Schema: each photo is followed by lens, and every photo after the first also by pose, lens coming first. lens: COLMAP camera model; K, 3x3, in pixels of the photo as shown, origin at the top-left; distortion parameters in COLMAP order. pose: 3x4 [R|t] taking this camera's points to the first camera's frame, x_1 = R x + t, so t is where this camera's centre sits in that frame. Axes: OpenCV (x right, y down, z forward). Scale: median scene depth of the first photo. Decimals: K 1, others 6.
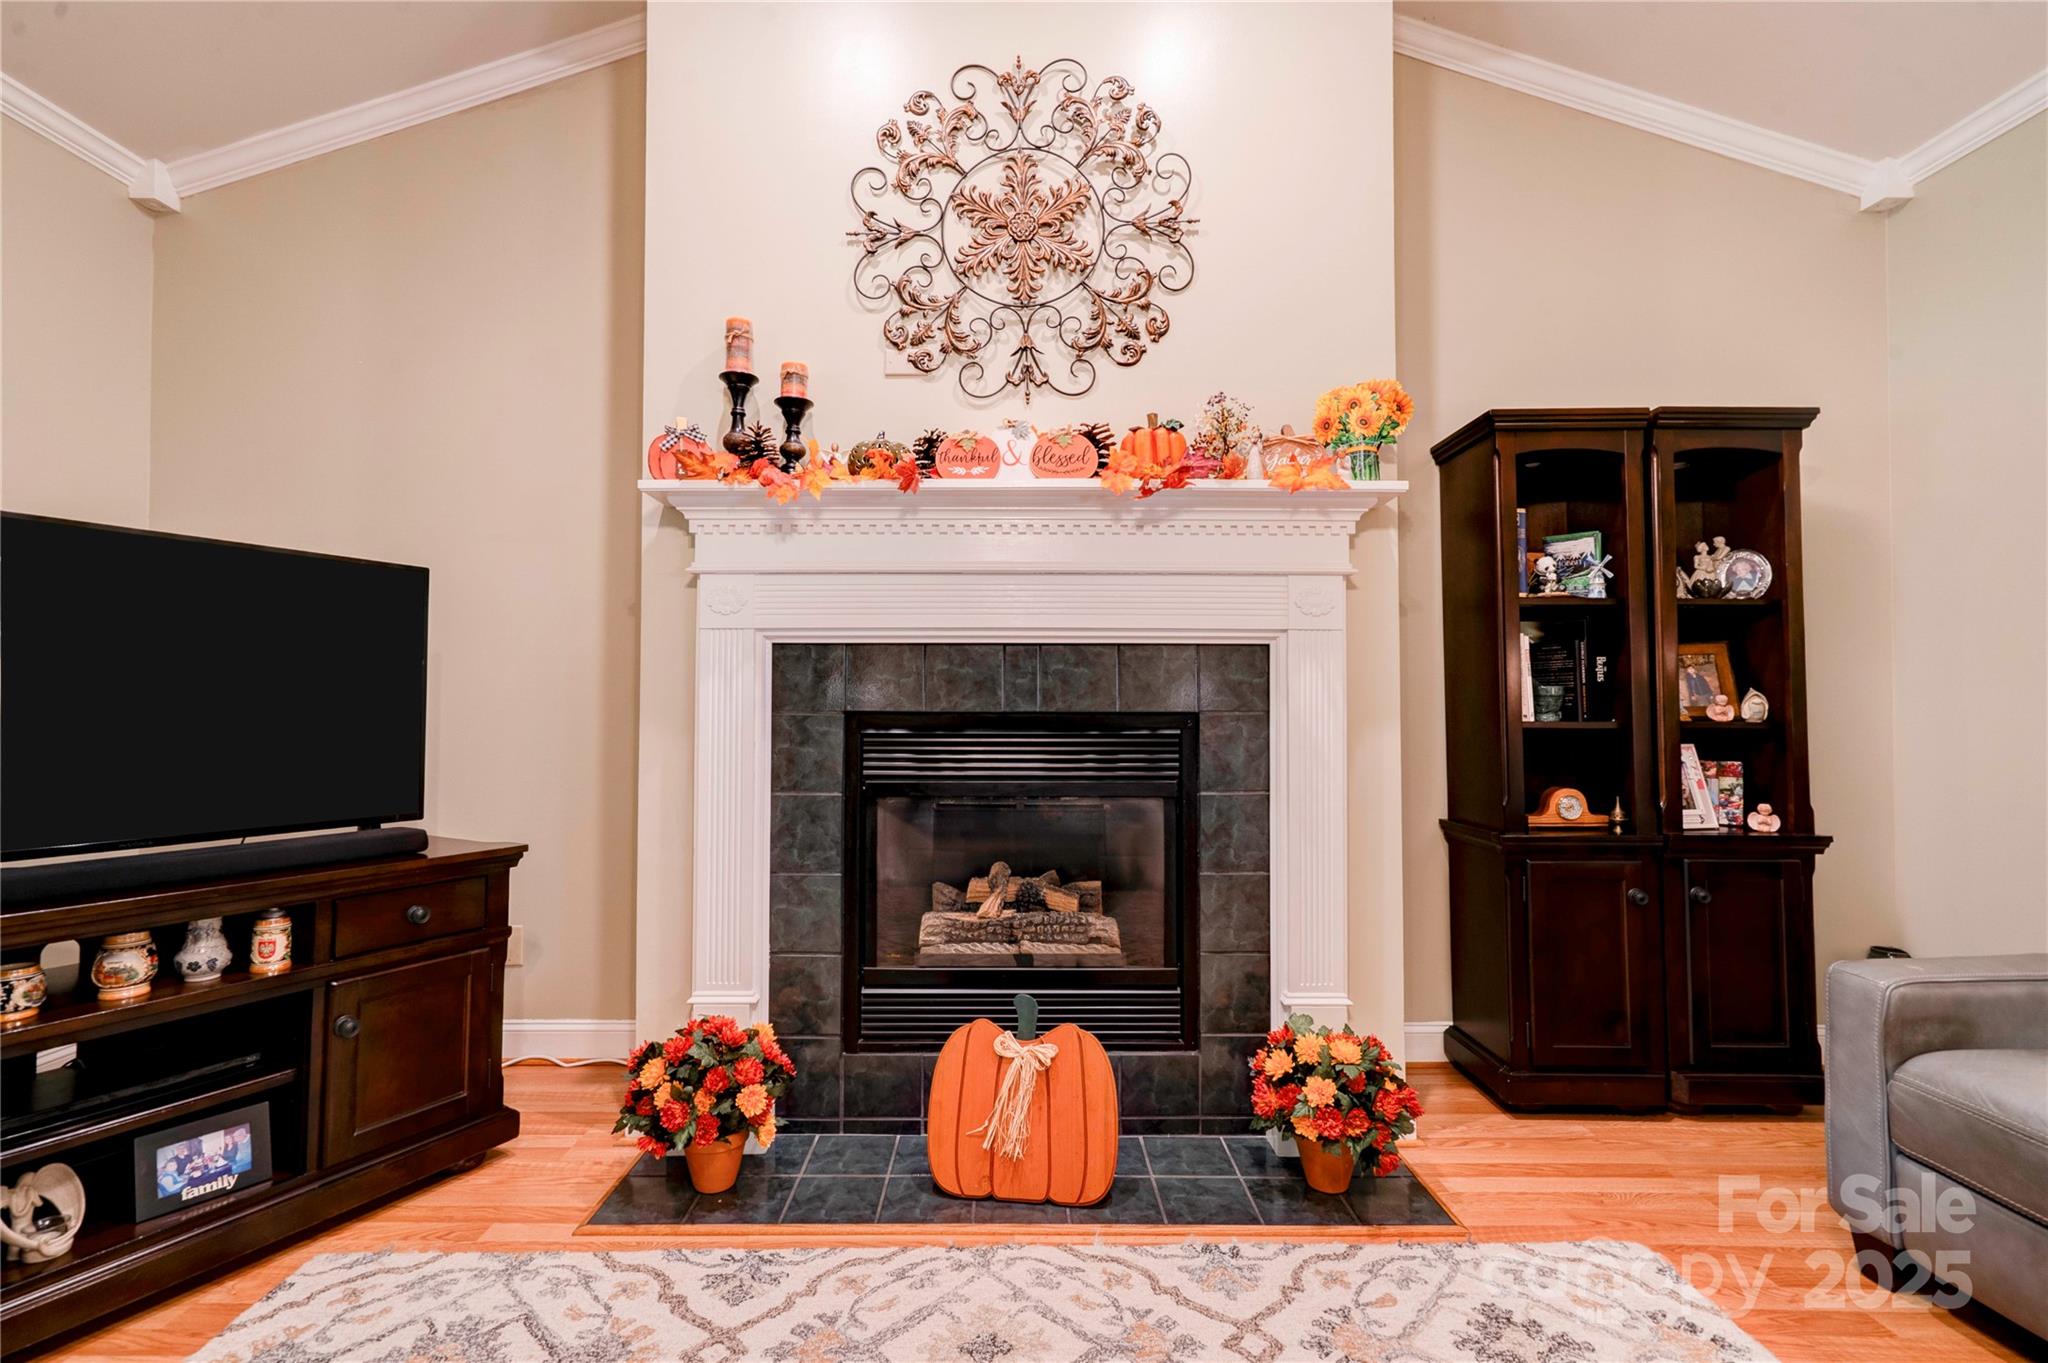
lens RADIAL K [[926.1, 0, 1007.3], [0, 926.1, 673.8], [0, 0, 1]] dist [-0.000717, 0.004795]
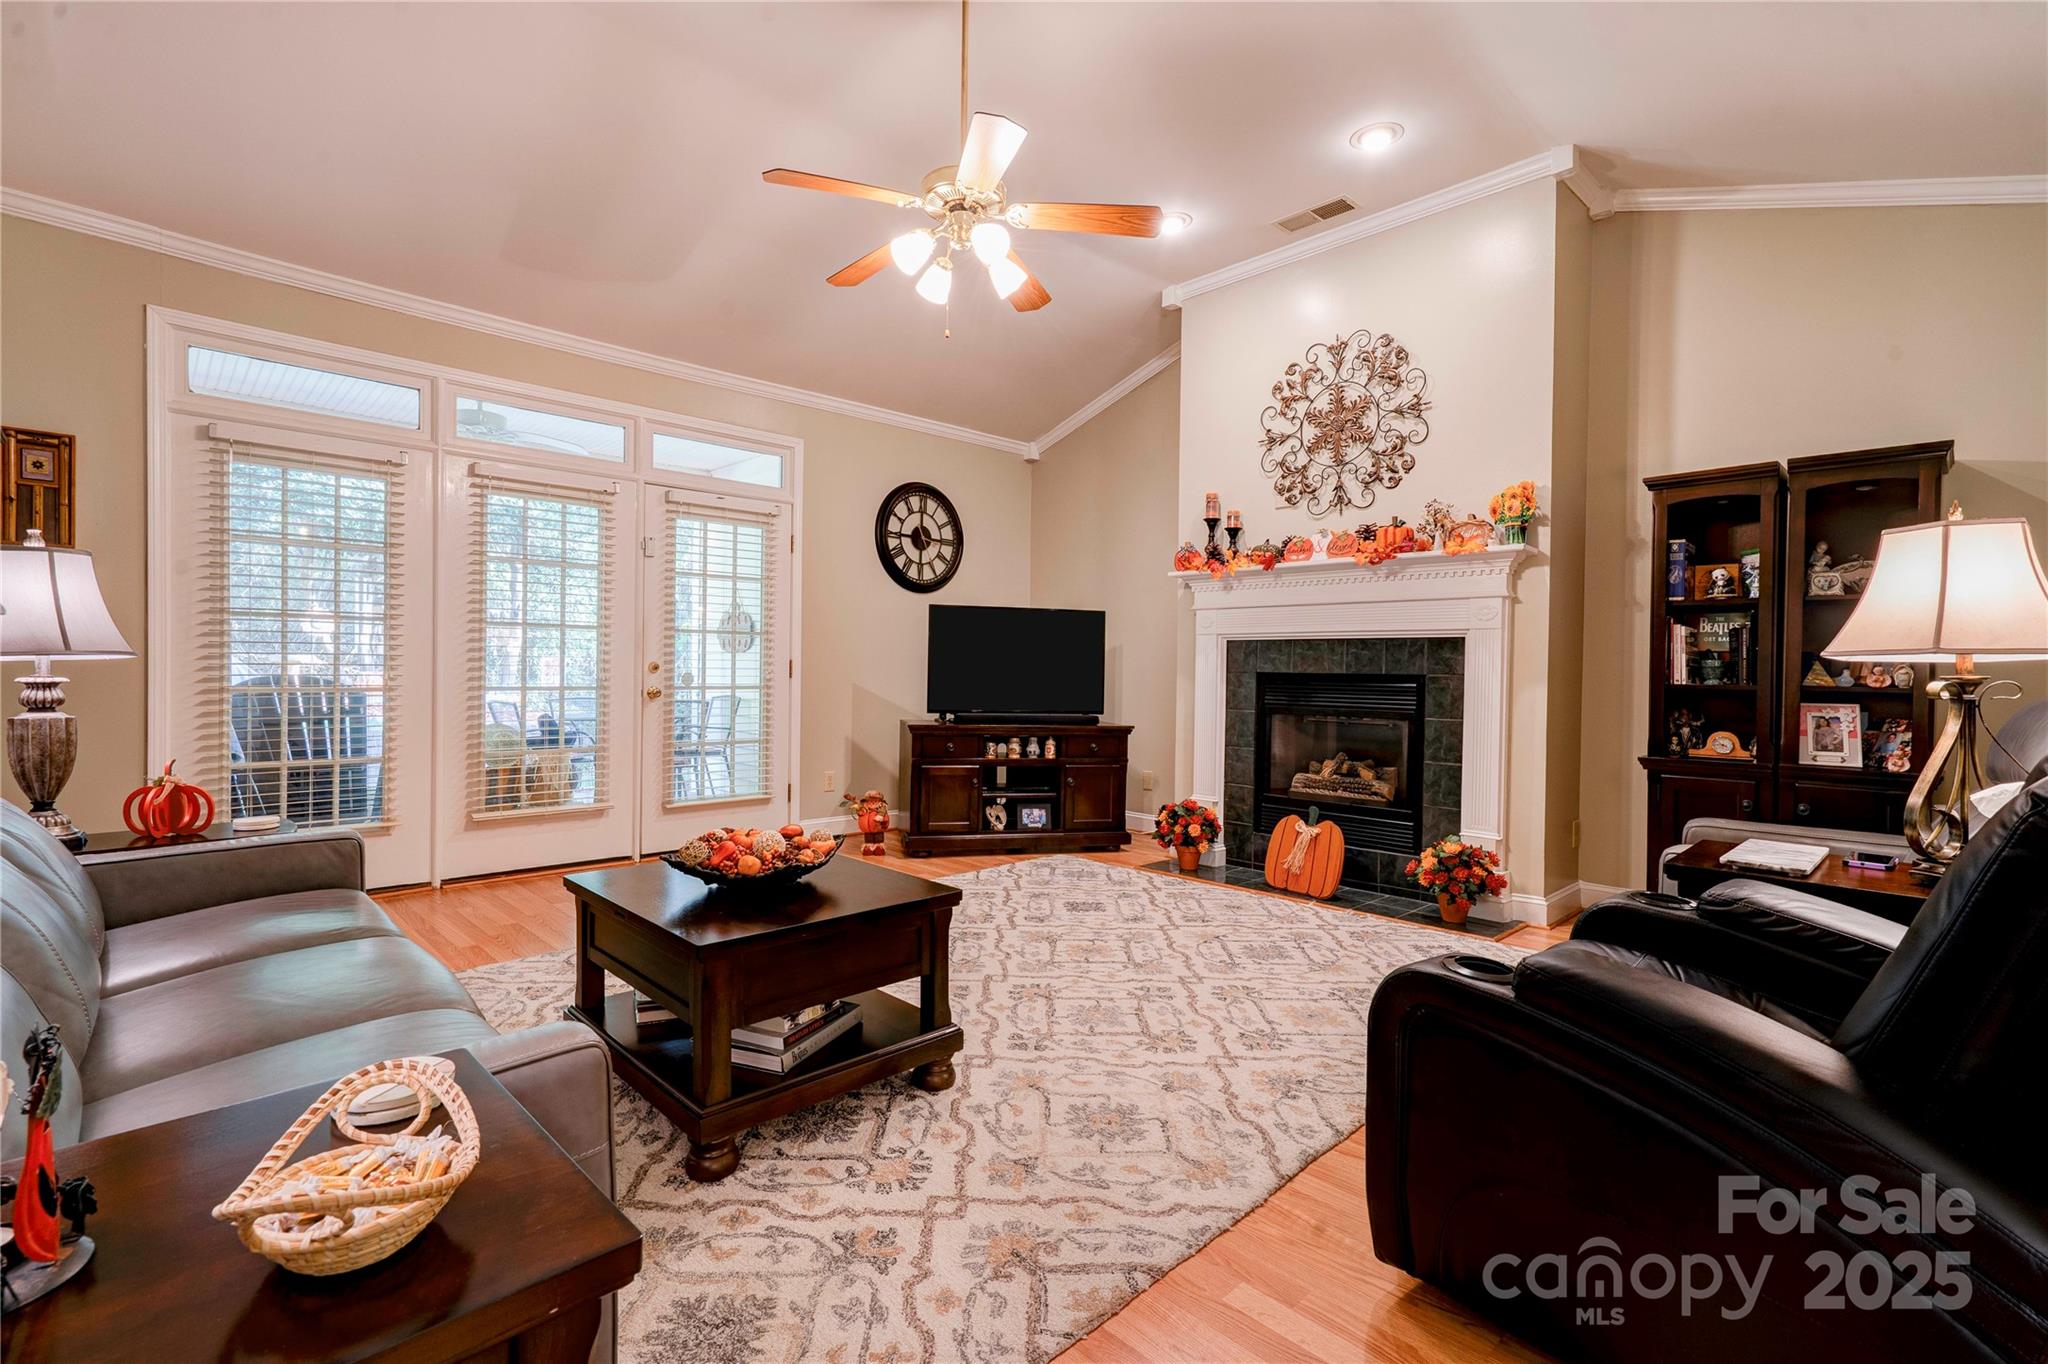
lens RADIAL K [[926.1, 0, 1007.3], [0, 926.1, 674.3], [0, 0, 1]] dist [-0.000717, 0.004795]
pose [[0.688206, 0.012050, -0.725415, 0.954668], [0.011960, 0.999538, 0.027951, -0.020204], [0.725417, -0.027912, 0.687744, -0.852840]]
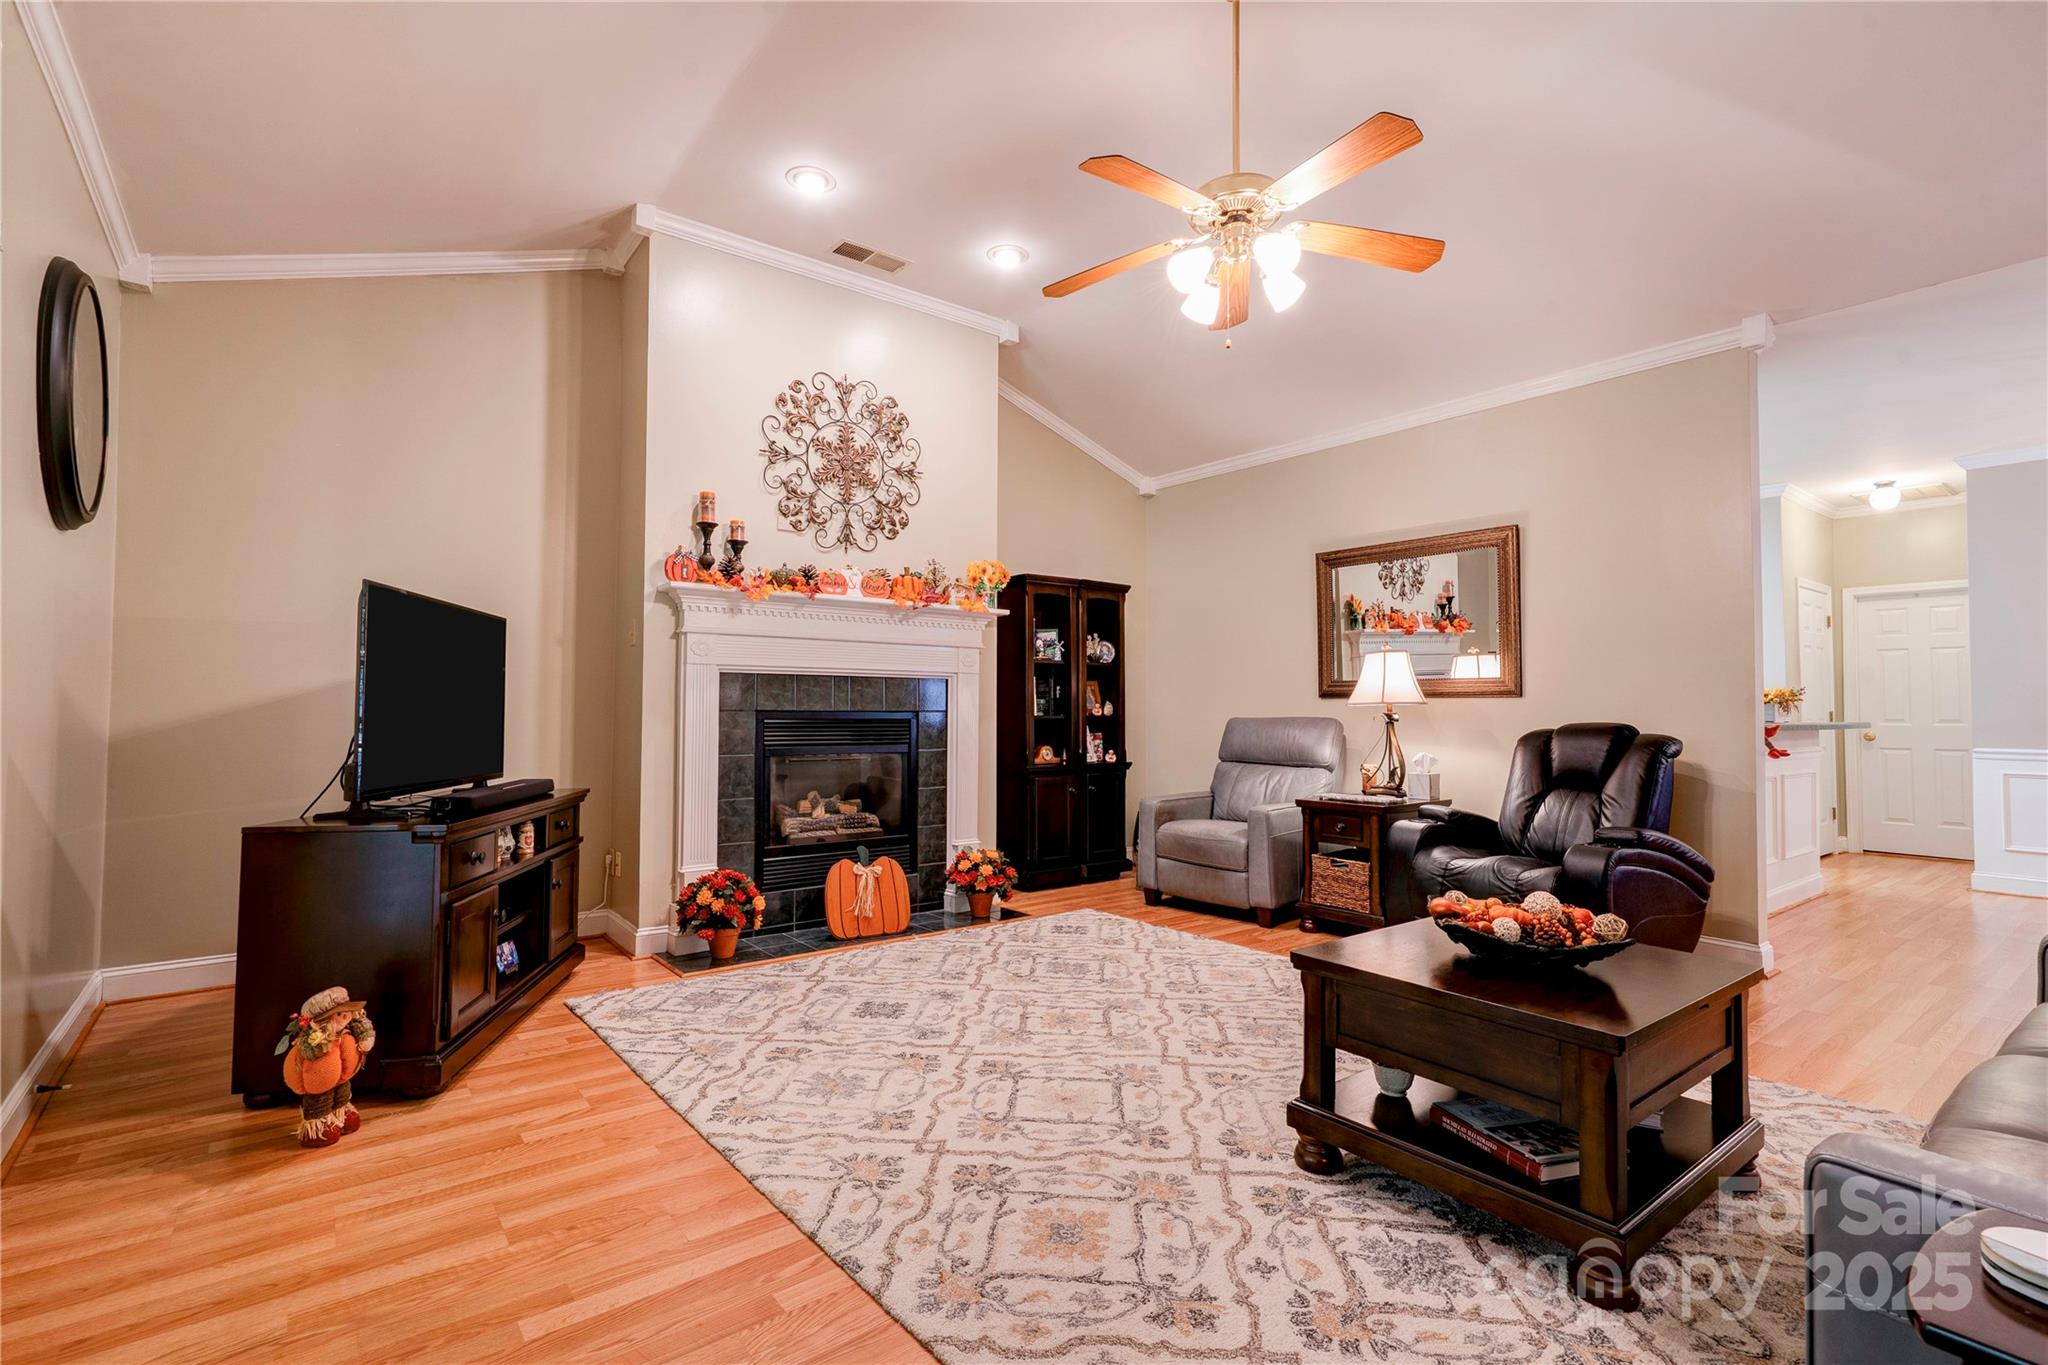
lens RADIAL K [[944.4, 0, 993.3], [0, 944.4, 679.0], [0, 0, 1]] dist [-0.033999, 0.009513]
pose [[0.797749, 0.021968, 0.602589, -0.923979], [-0.024024, 0.999701, -0.004641, -0.024035], [-0.602510, -0.010774, 0.798038, -0.776829]]
